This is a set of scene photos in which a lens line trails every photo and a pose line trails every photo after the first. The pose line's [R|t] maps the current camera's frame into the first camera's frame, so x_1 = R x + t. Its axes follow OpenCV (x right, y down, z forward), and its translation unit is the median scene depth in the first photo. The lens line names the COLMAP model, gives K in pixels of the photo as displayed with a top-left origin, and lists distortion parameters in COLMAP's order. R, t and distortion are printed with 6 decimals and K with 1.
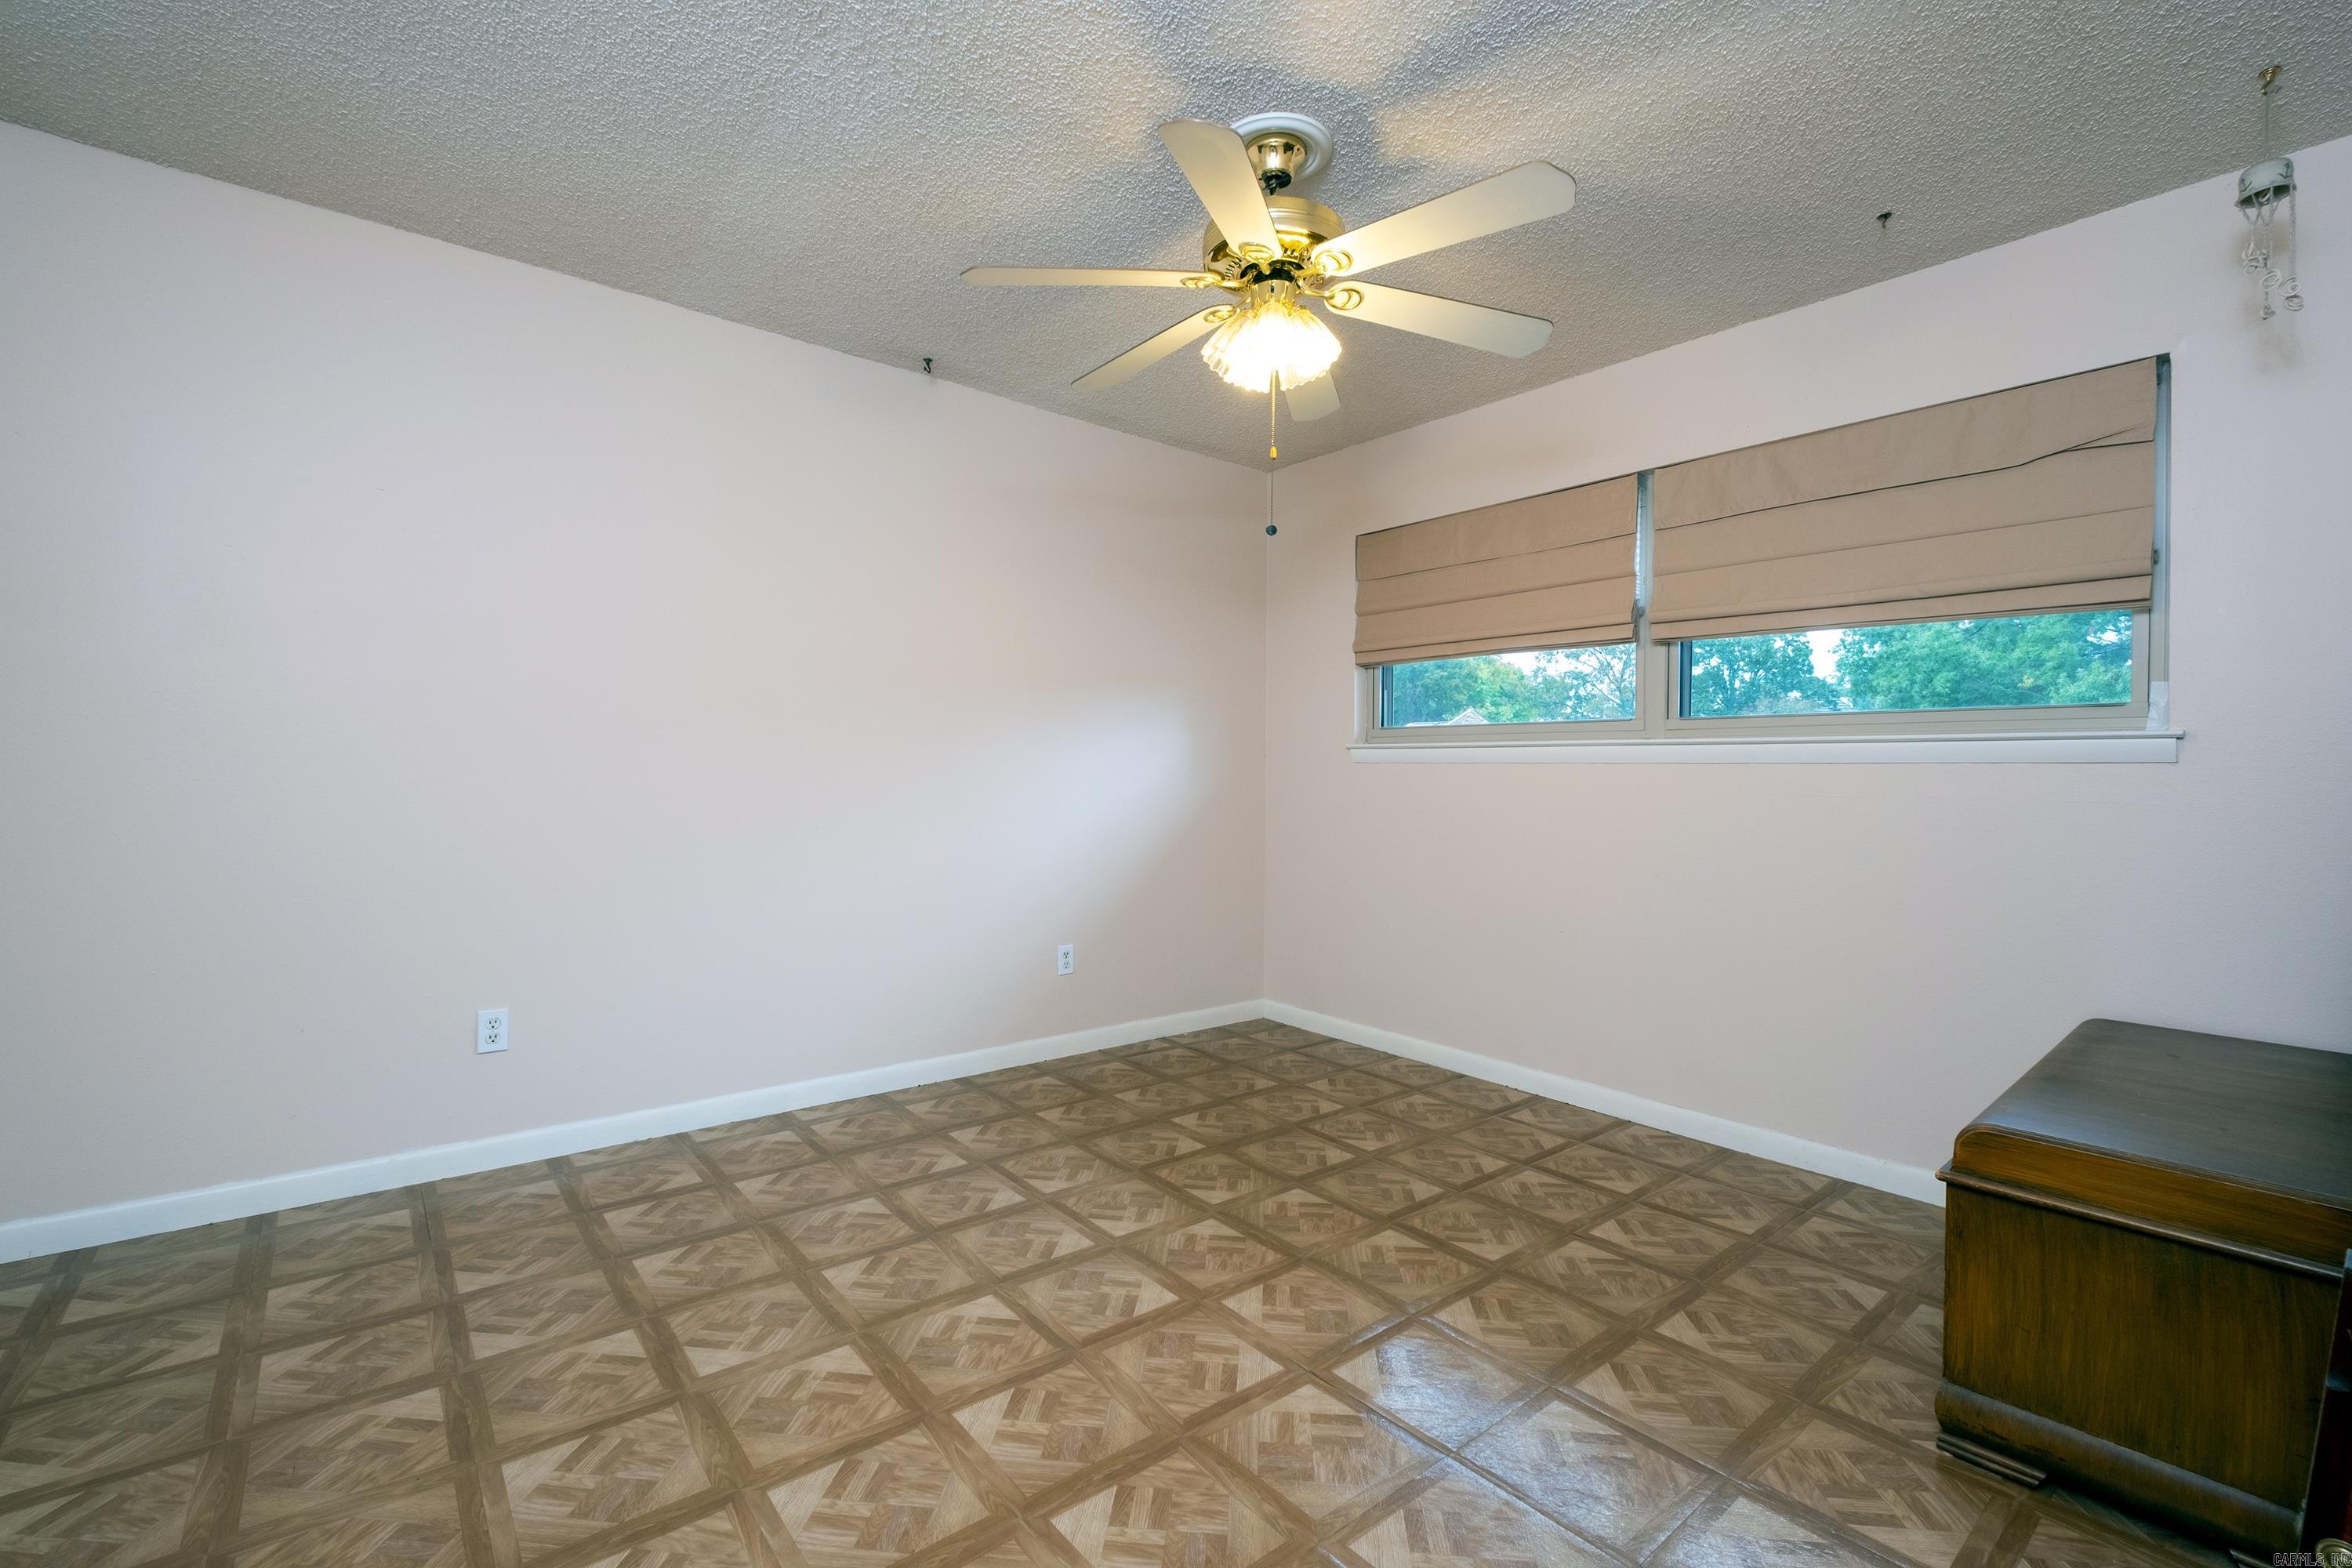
lens RADIAL K [[1011.5, 0, 1174.1], [0, 1011.5, 781.5], [0, 0, 1]] dist [-0.002590, -0.001977]
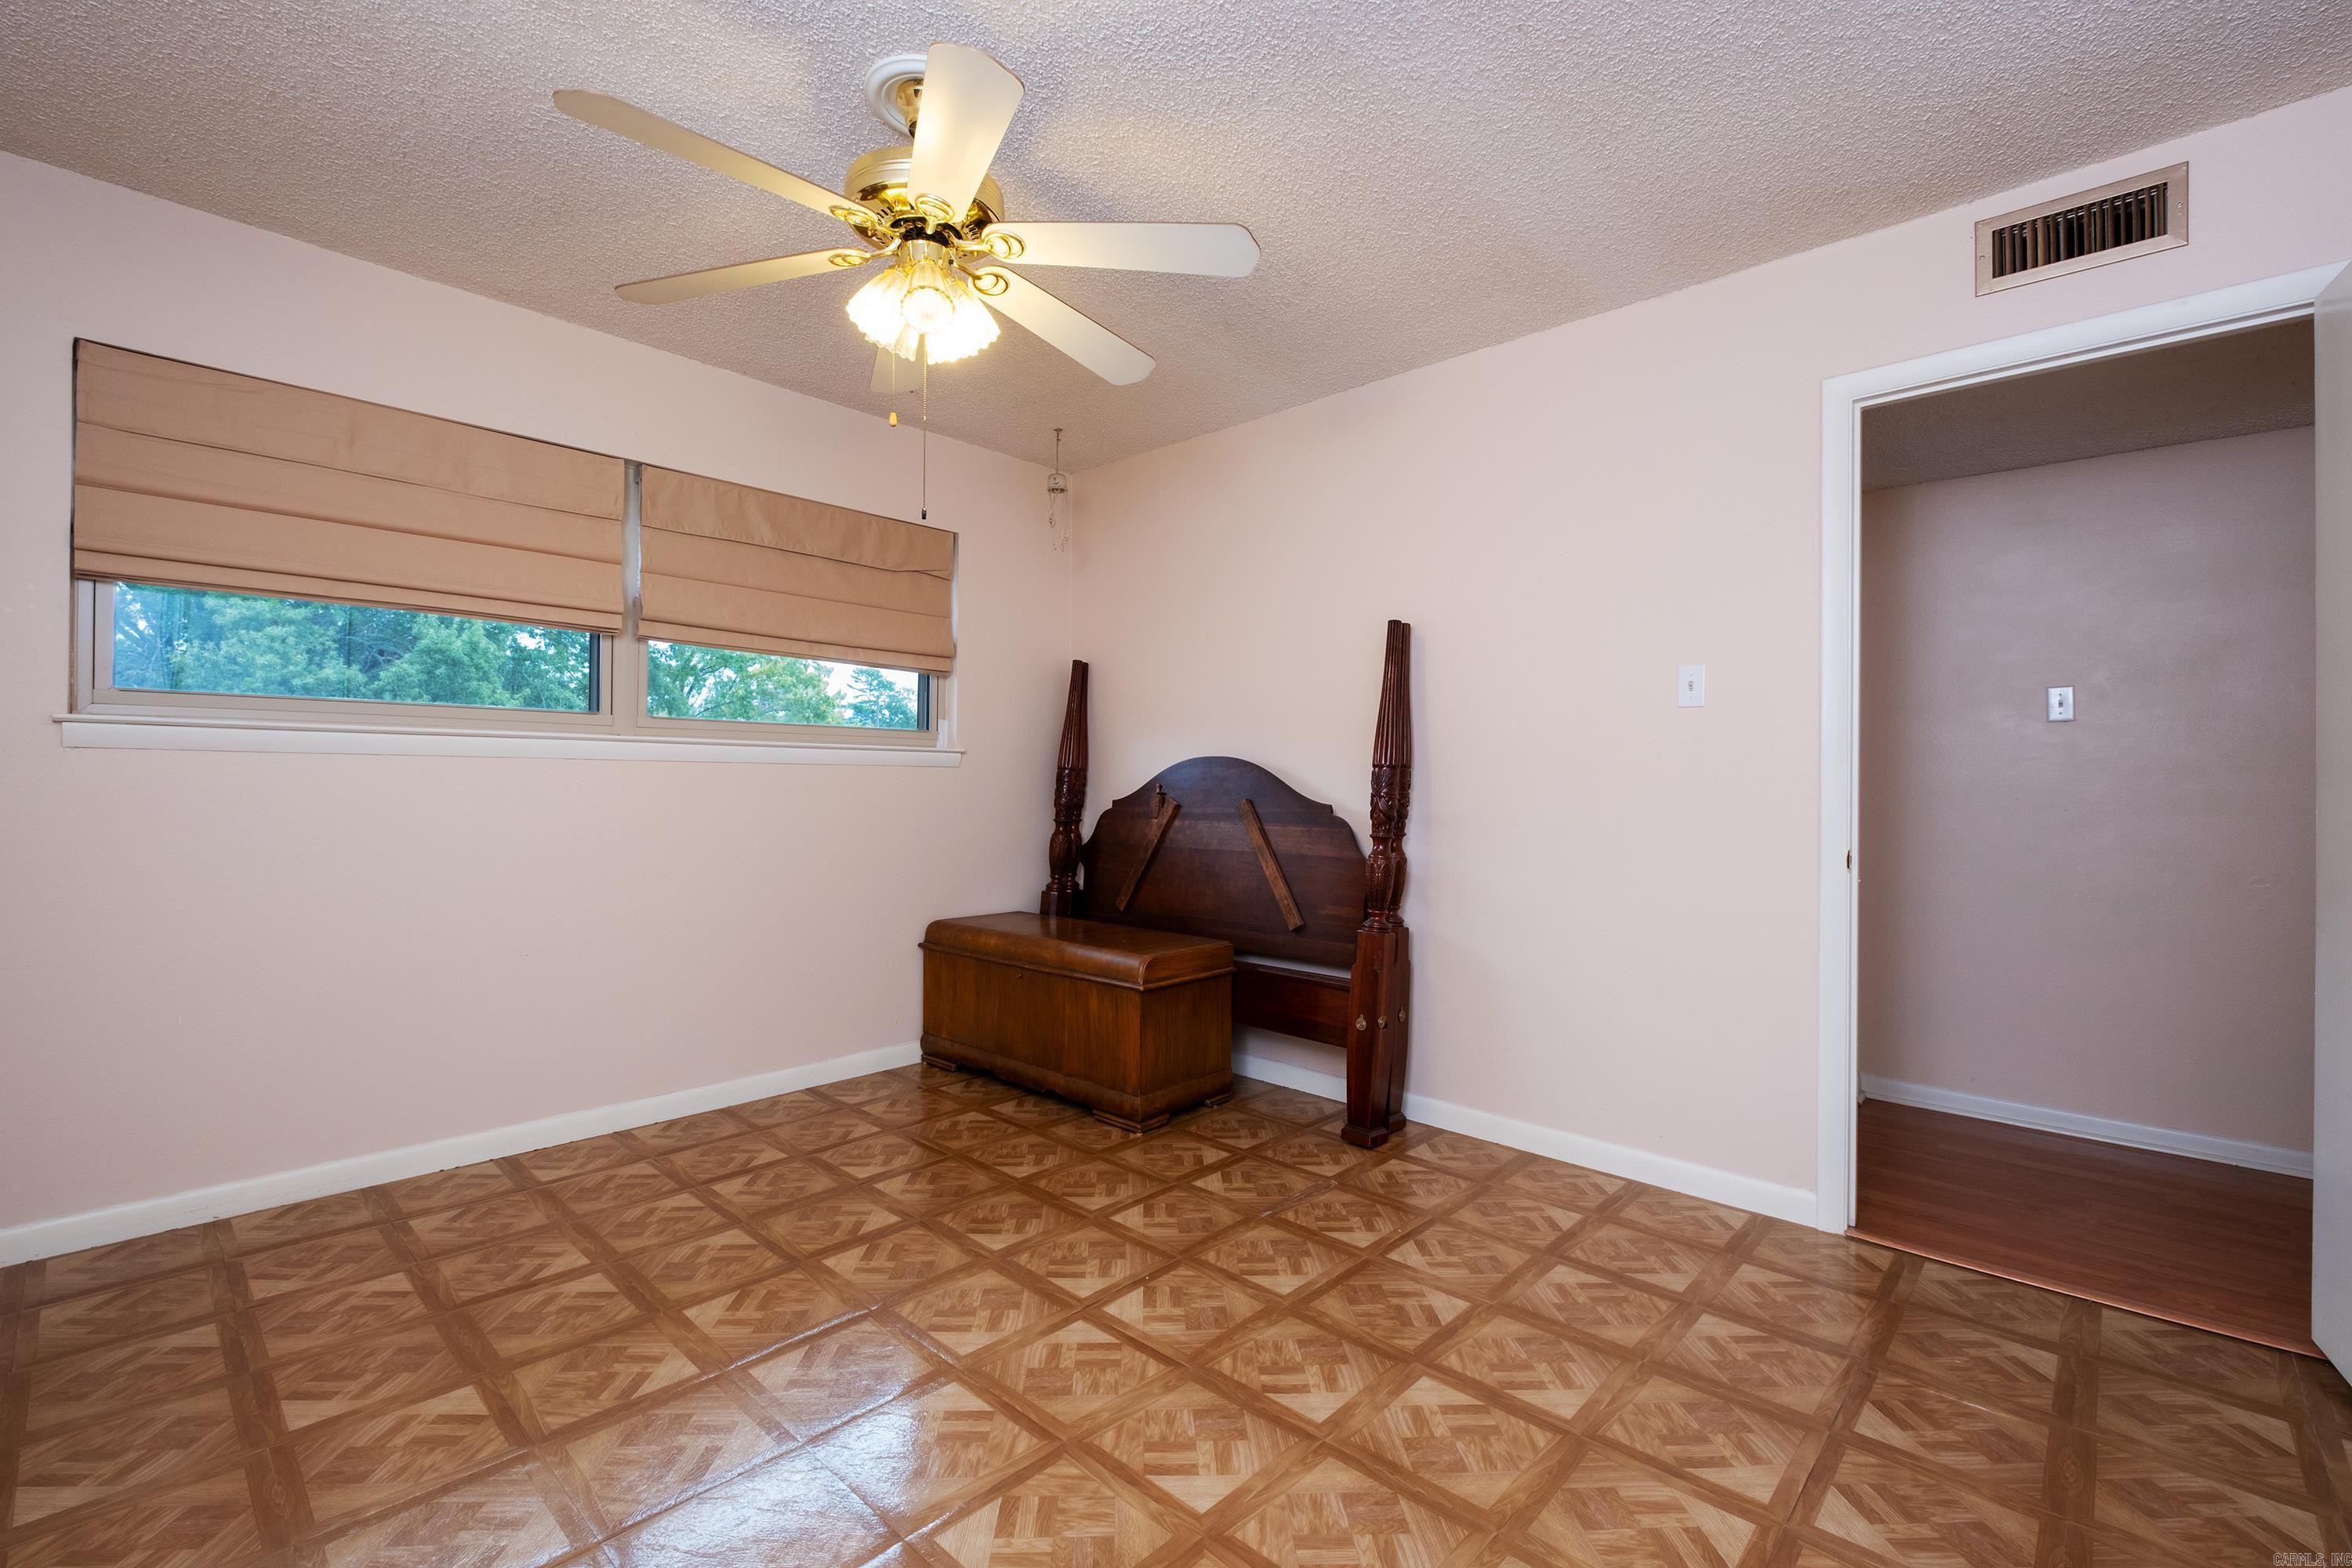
lens RADIAL K [[1011.5, 0, 1176.5], [0, 1011.5, 779.7], [0, 0, 1]] dist [-0.002590, -0.001977]
pose [[-0.139112, -0.010984, 0.990216, -0.675969], [-0.004634, 0.999935, 0.010441, -0.014126], [-0.990266, -0.003136, -0.139154, 0.717428]]
